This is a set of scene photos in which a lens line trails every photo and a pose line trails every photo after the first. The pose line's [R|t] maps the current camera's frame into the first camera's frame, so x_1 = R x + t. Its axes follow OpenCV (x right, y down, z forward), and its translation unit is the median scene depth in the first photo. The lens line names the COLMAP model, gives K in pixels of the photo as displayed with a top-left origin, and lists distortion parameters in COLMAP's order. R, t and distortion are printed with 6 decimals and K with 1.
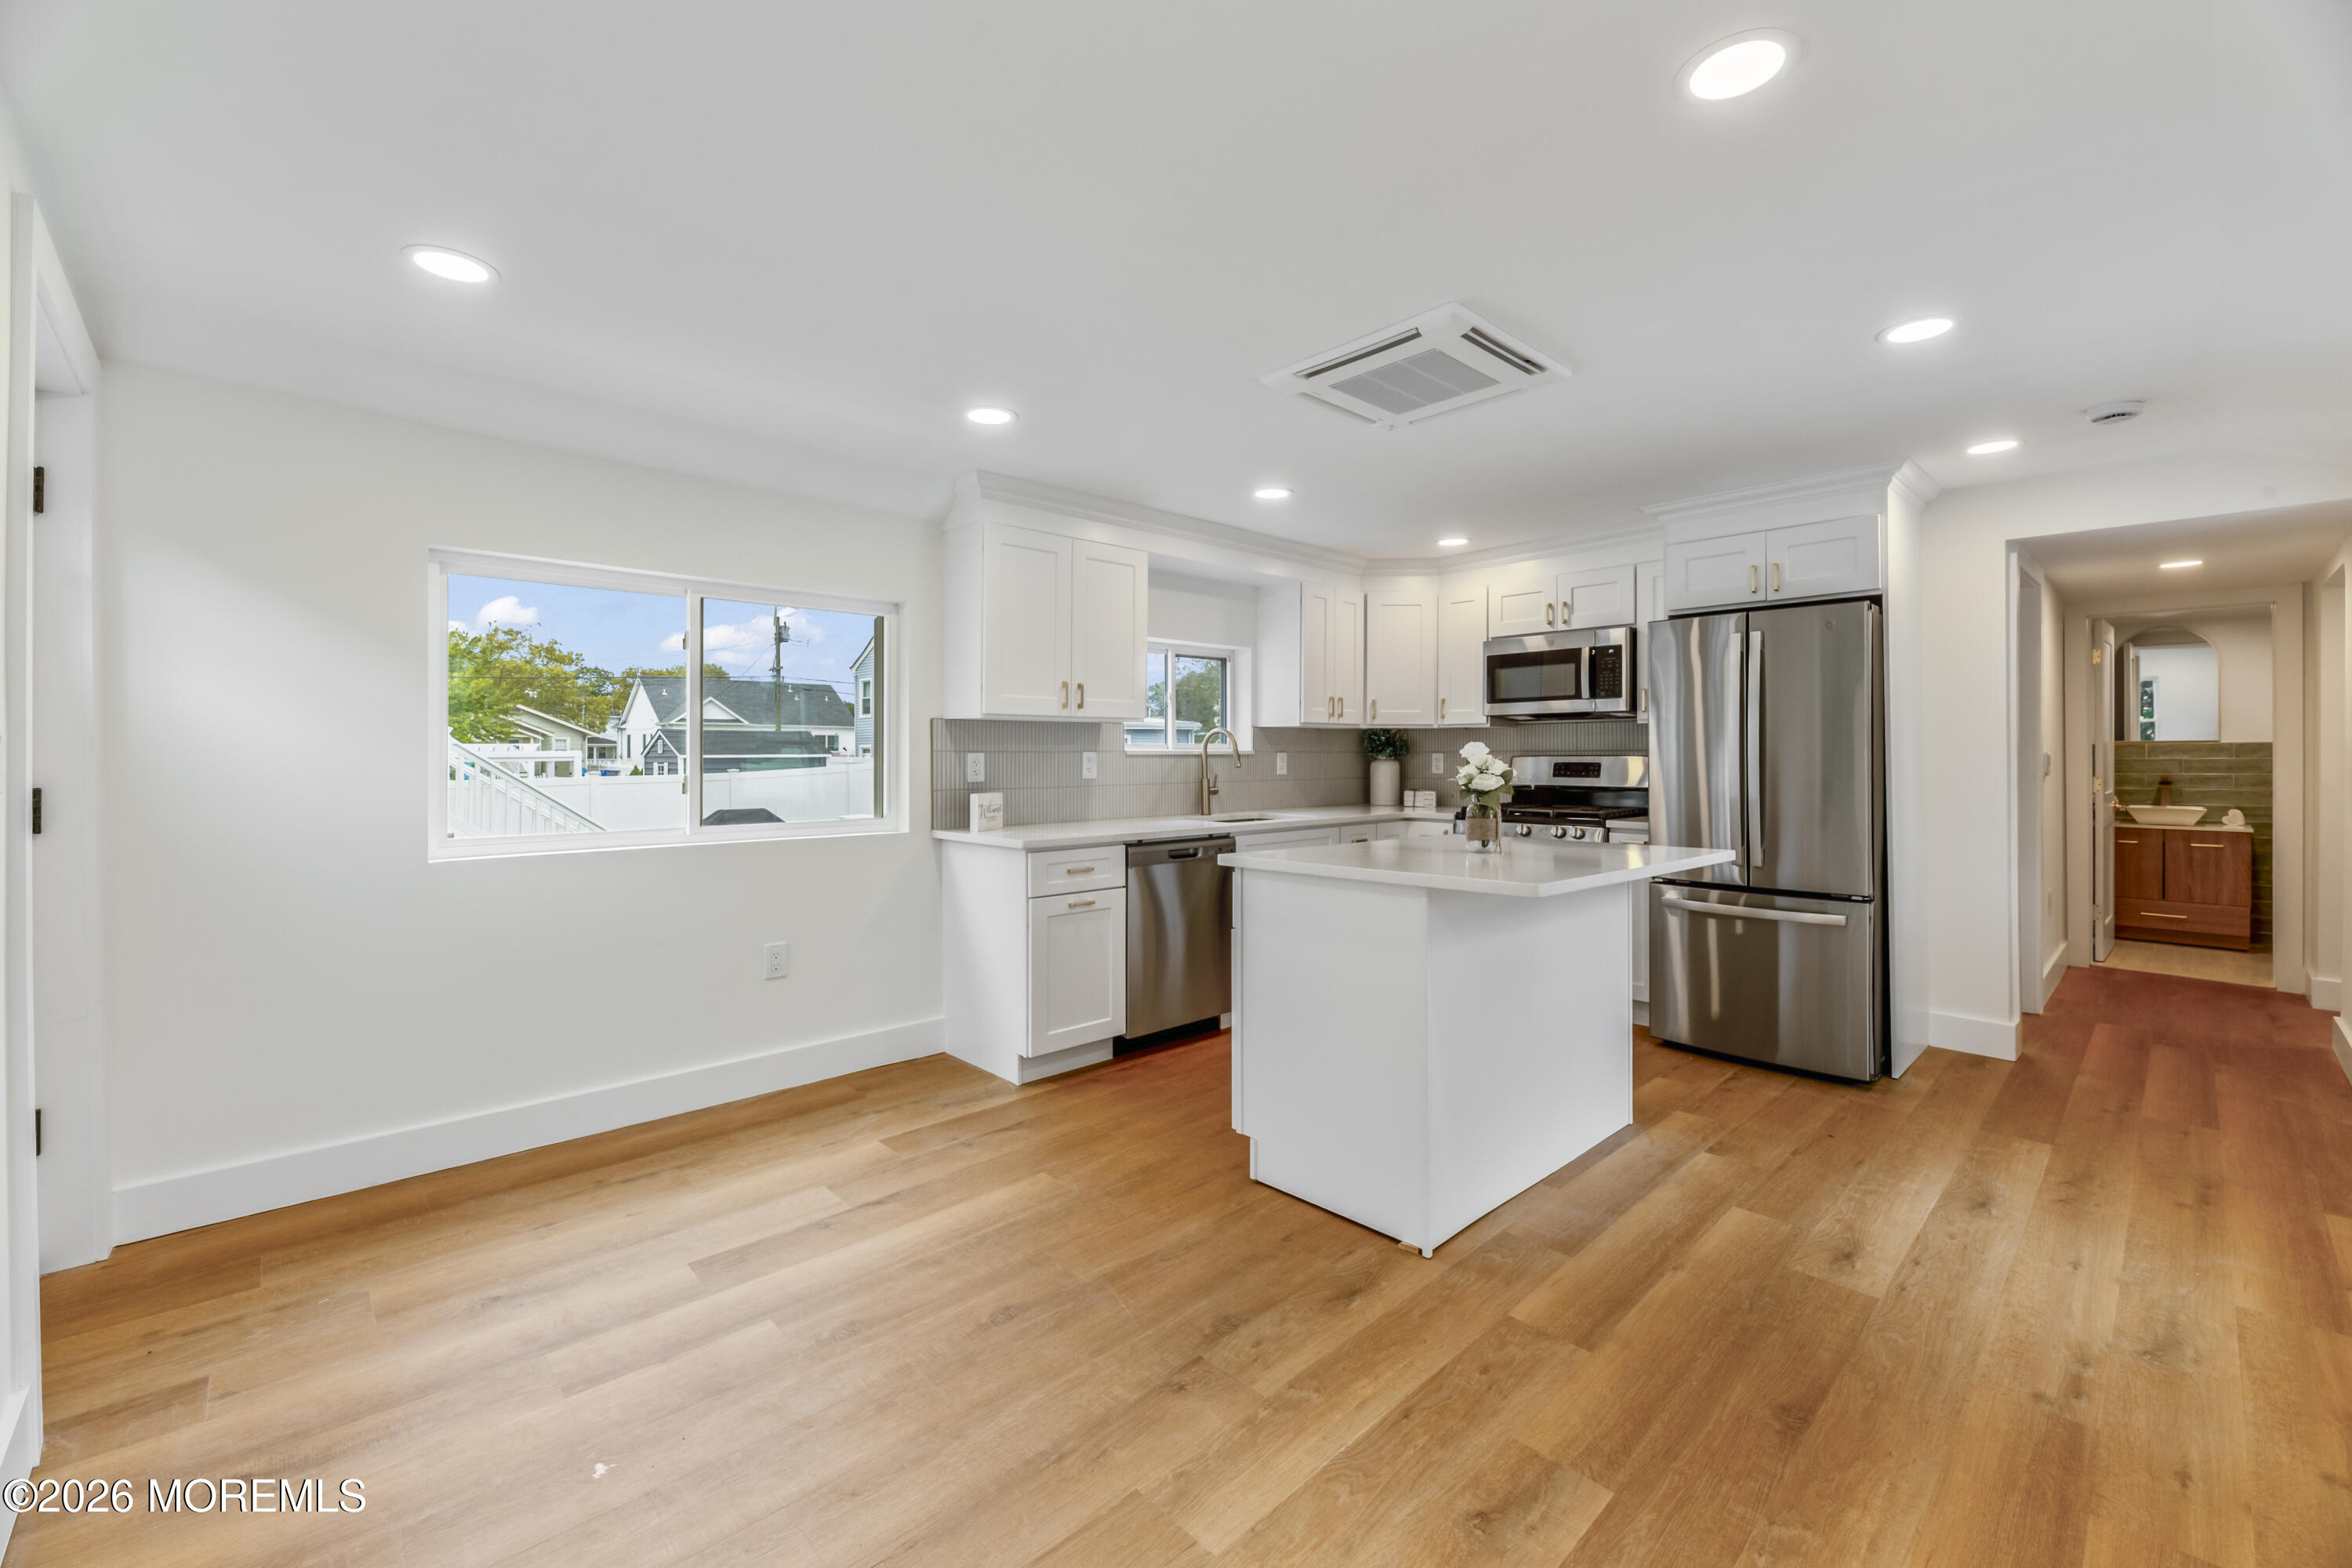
lens RADIAL K [[951.8, 0, 1174.6], [0, 951.8, 755.6], [0, 0, 1]] dist [0.006459, -0.003151]
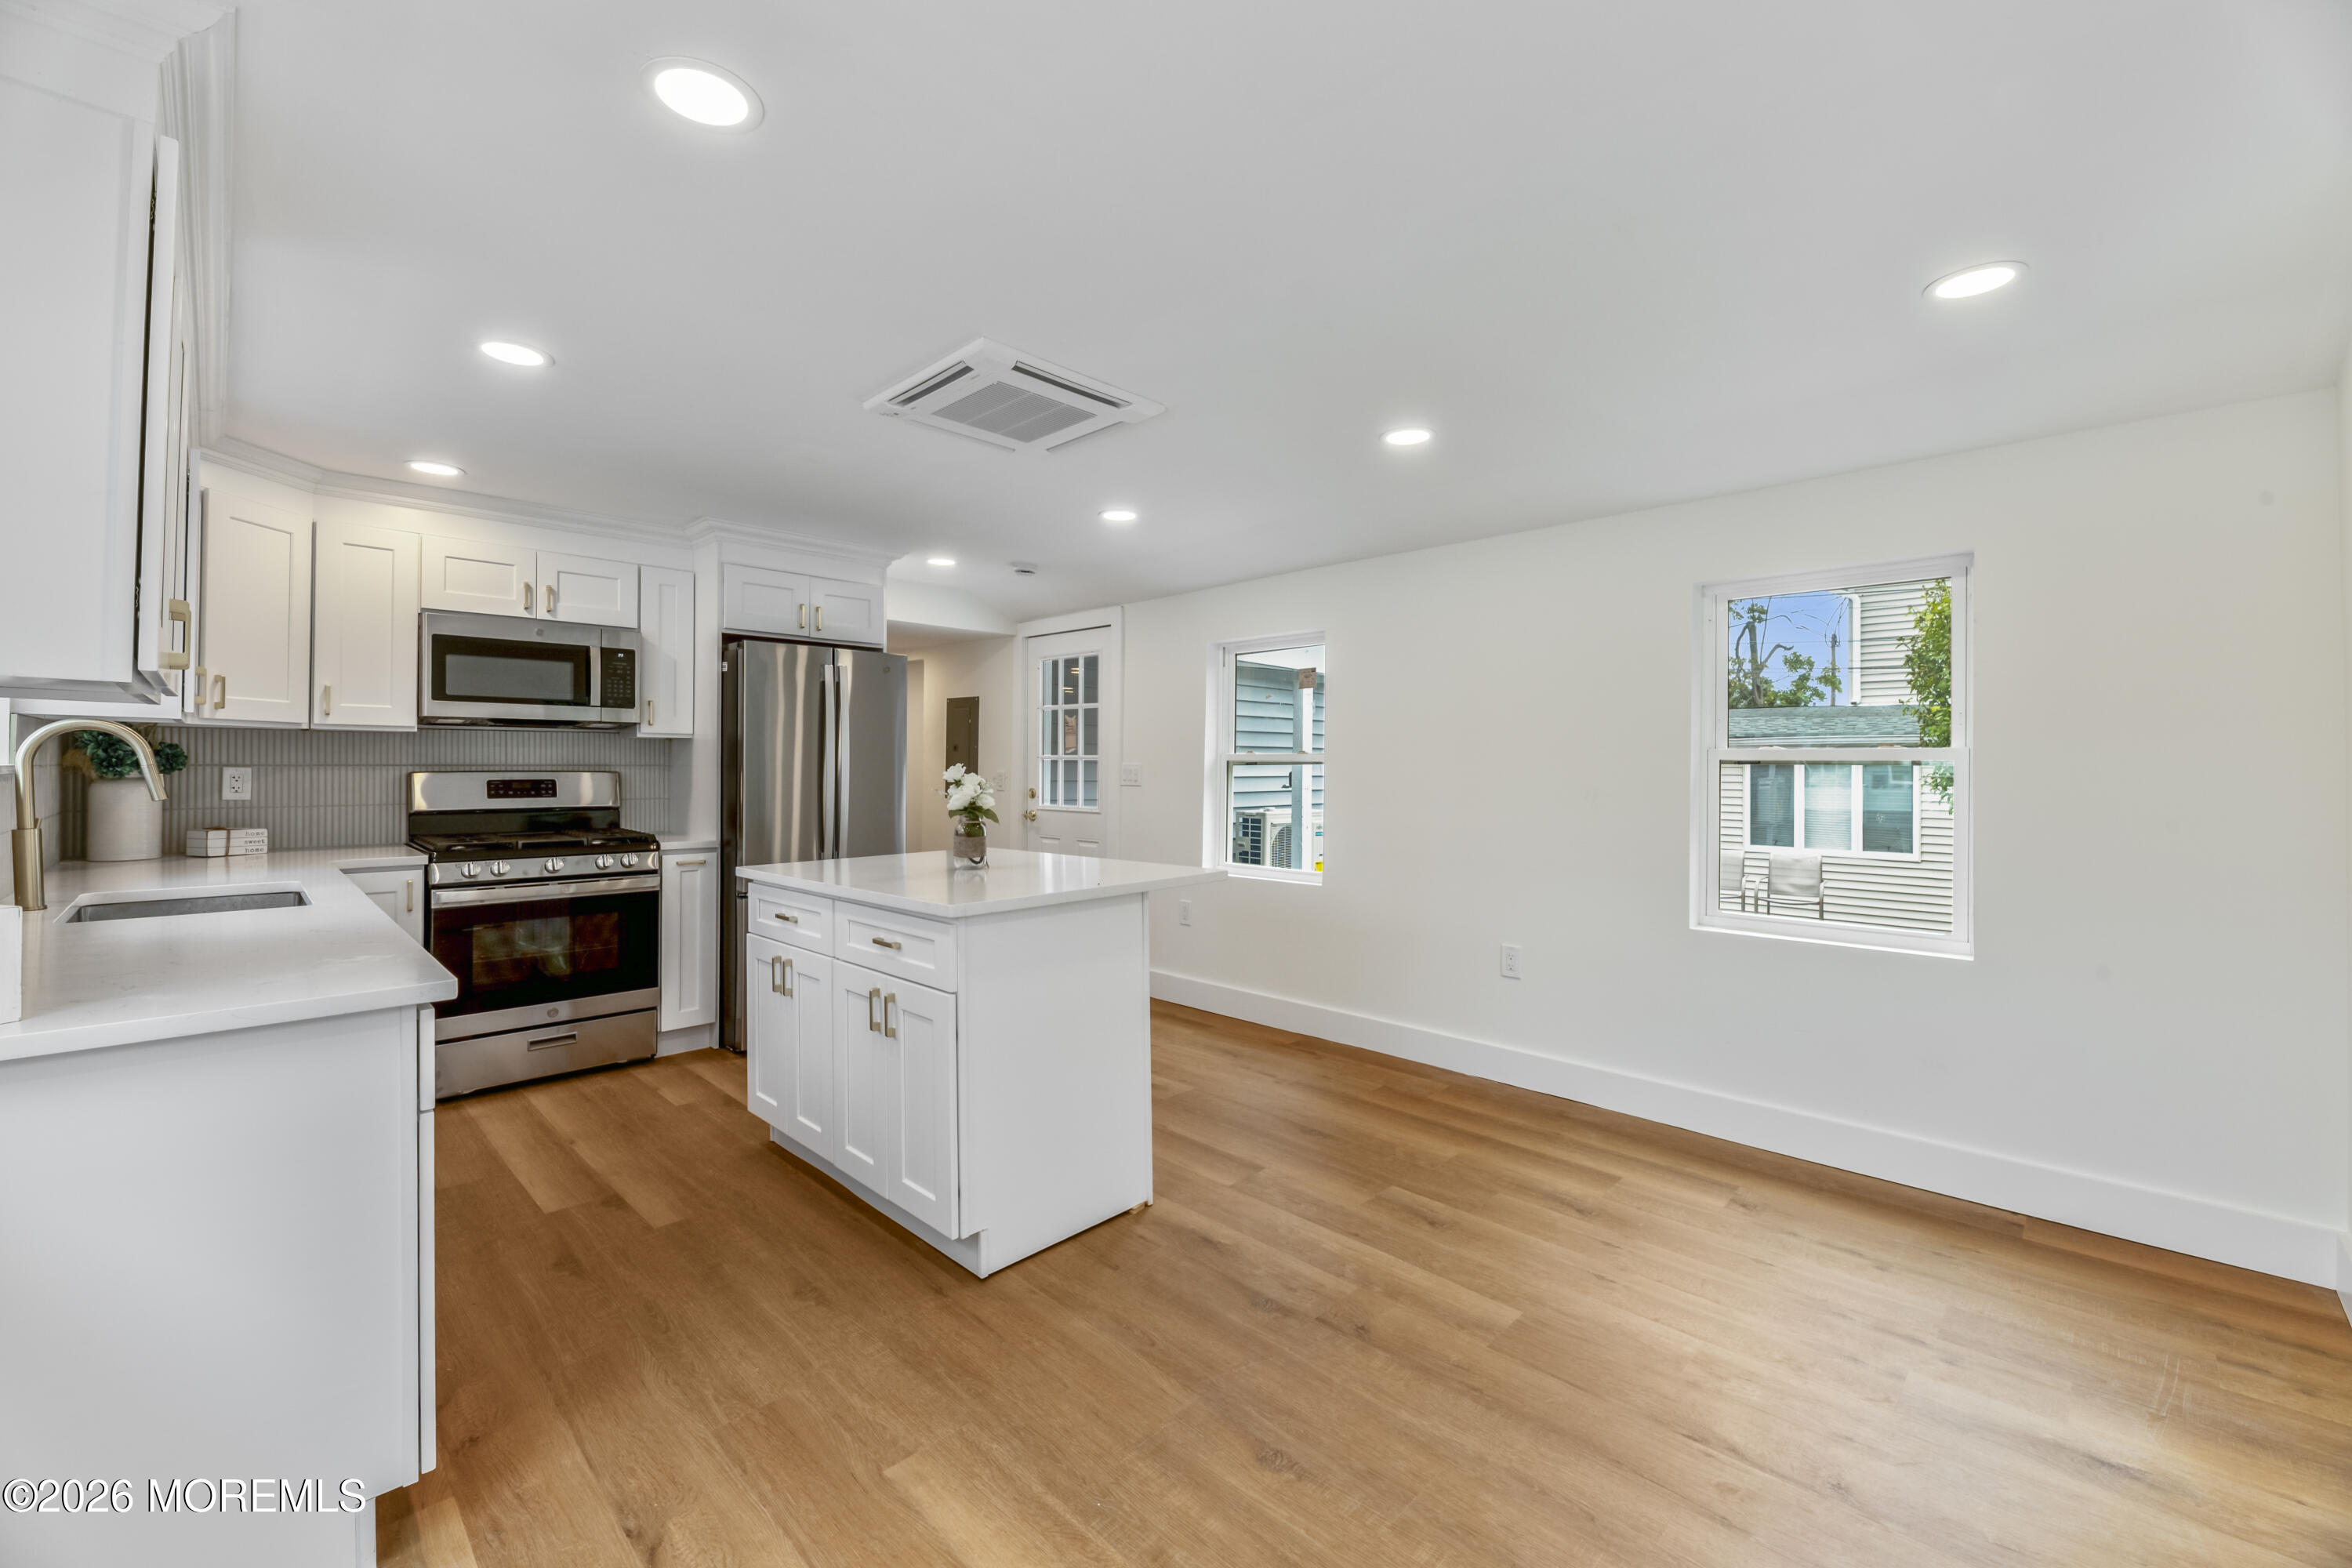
lens RADIAL K [[951.8, 0, 1170.8], [0, 951.8, 767.4], [0, 0, 1]] dist [0.006459, -0.003151]
pose [[-0.037024, -0.002211, 0.999312, -0.773991], [-0.004931, 0.999986, 0.002030, -0.014473], [-0.999302, -0.004853, -0.037034, 0.865632]]
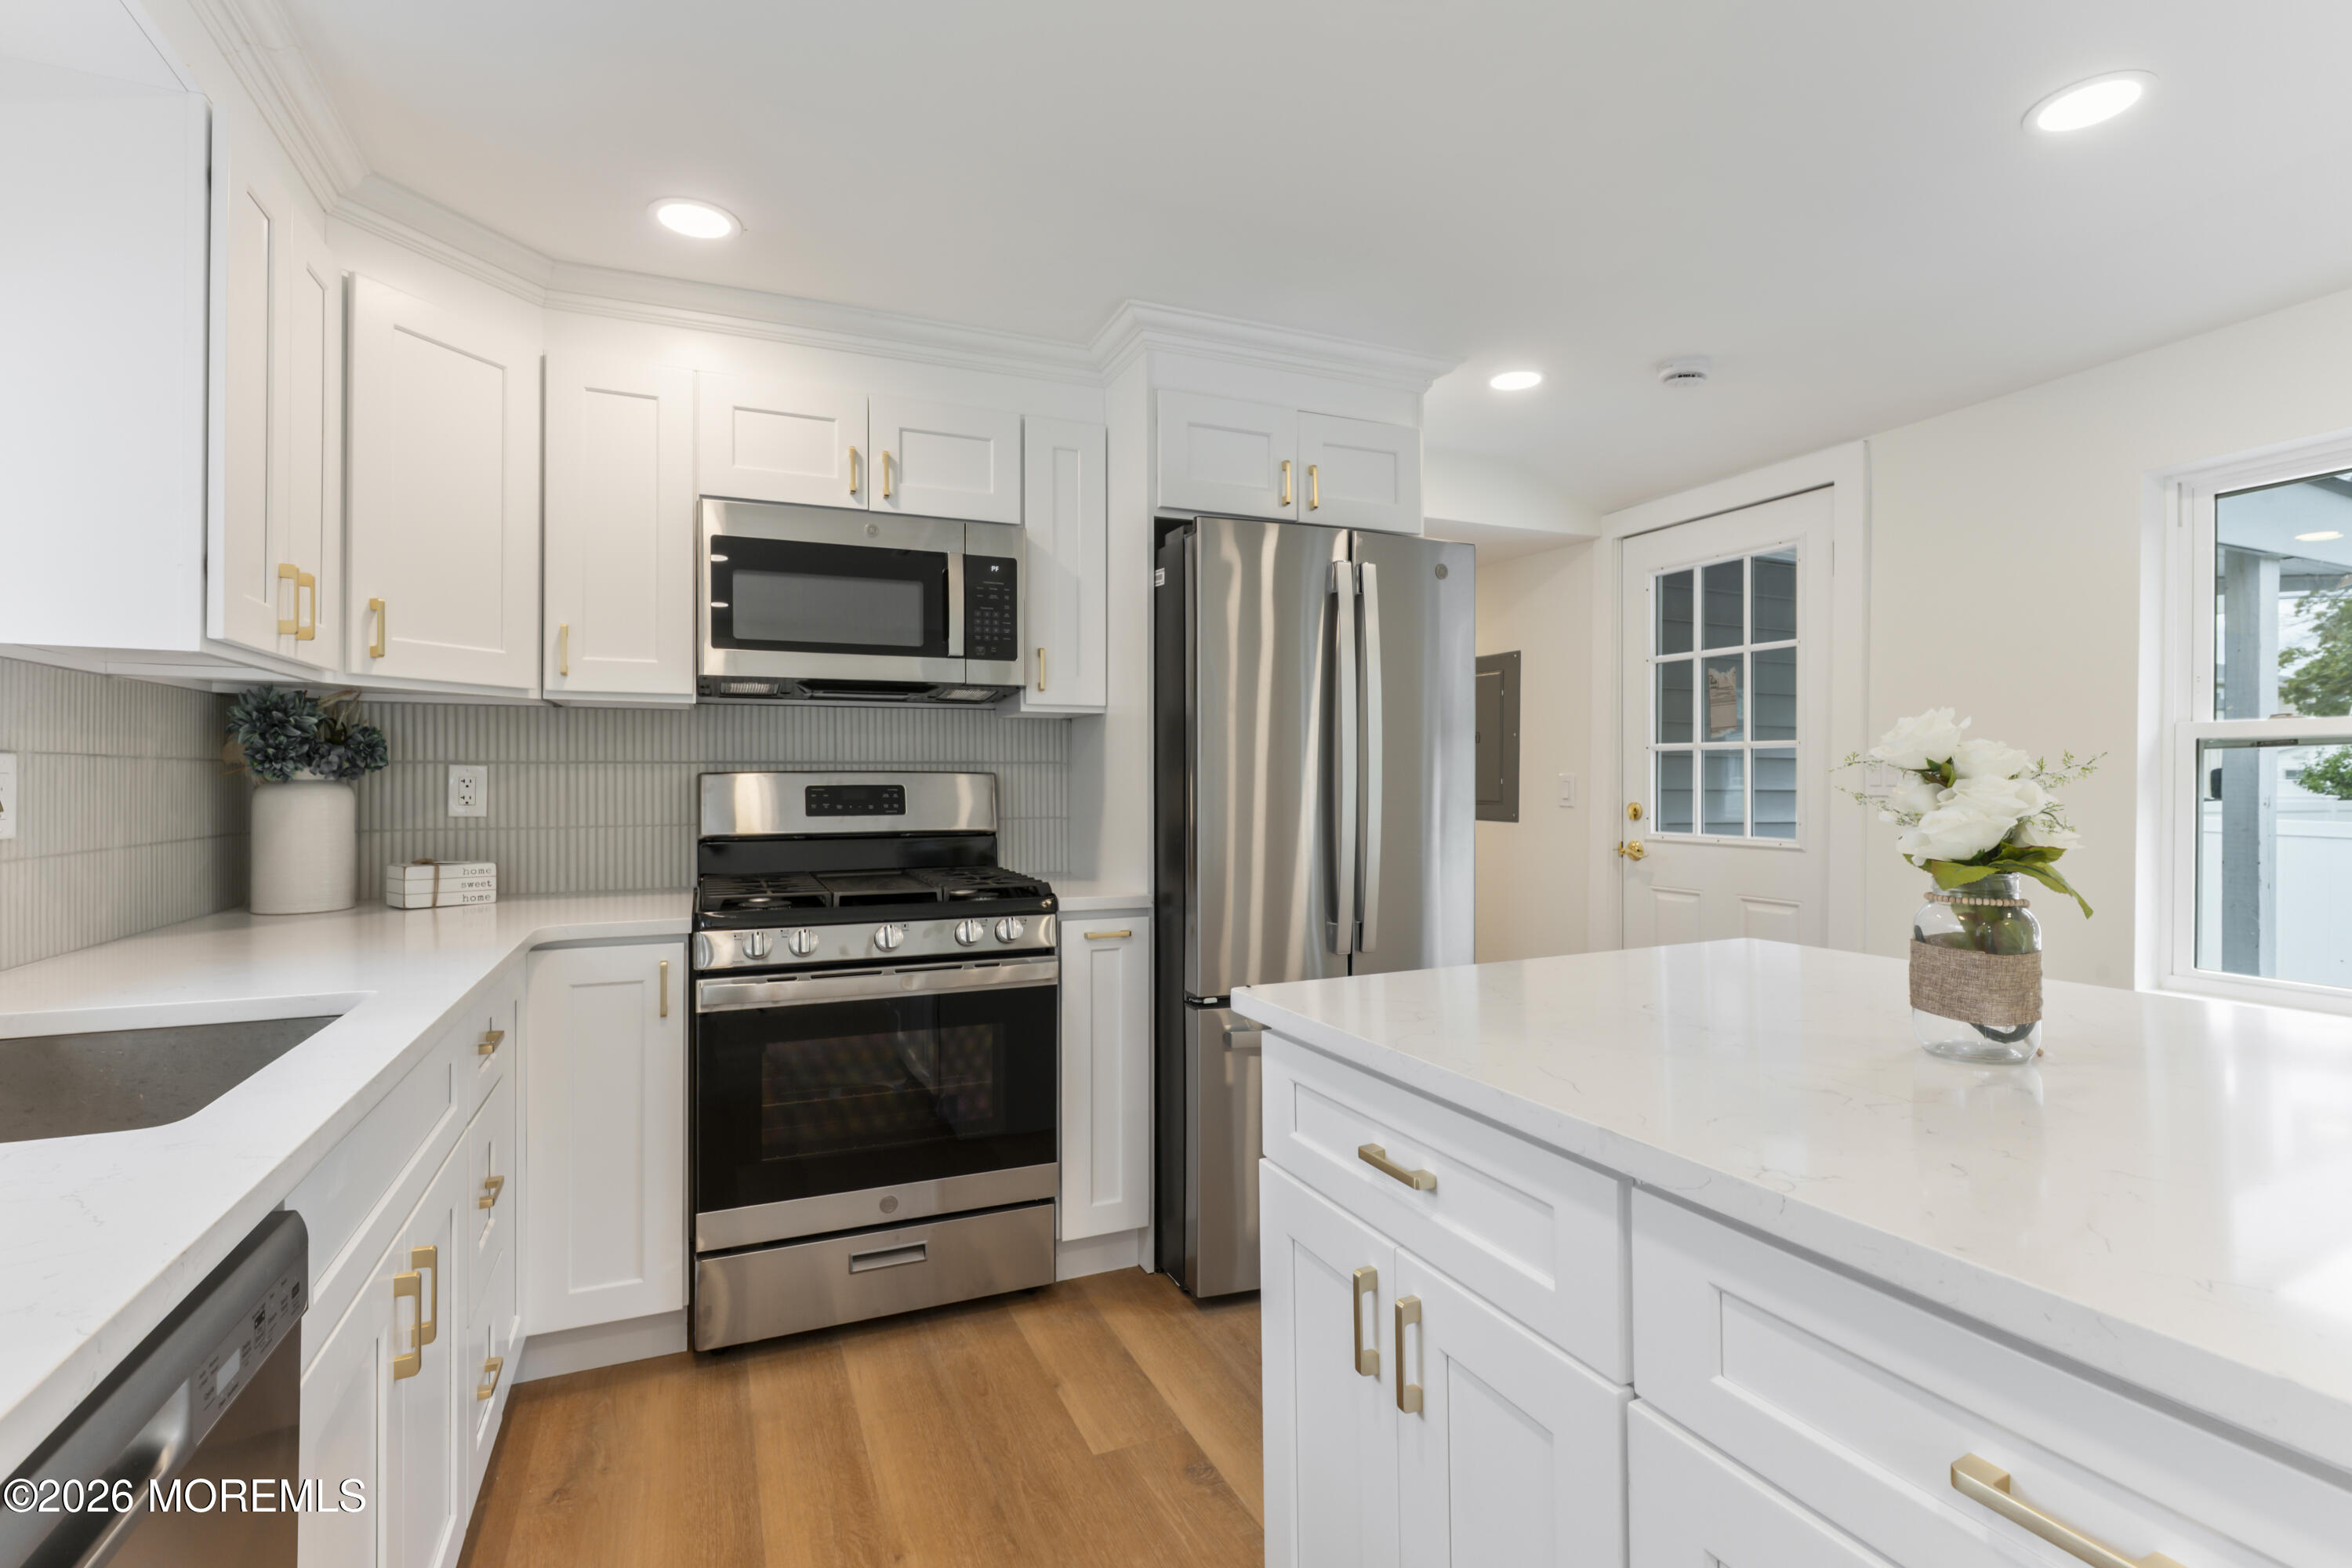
lens RADIAL K [[1080.8, 0, 1175.3], [0, 1080.8, 779.7], [0, 0, 1]] dist [0.011688, 0.000080]
pose [[0.331643, 0.000144, 0.943405, -0.109885], [0.002738, 0.999996, -0.001115, 0.009623], [-0.943401, 0.002953, 0.331641, 1.198250]]
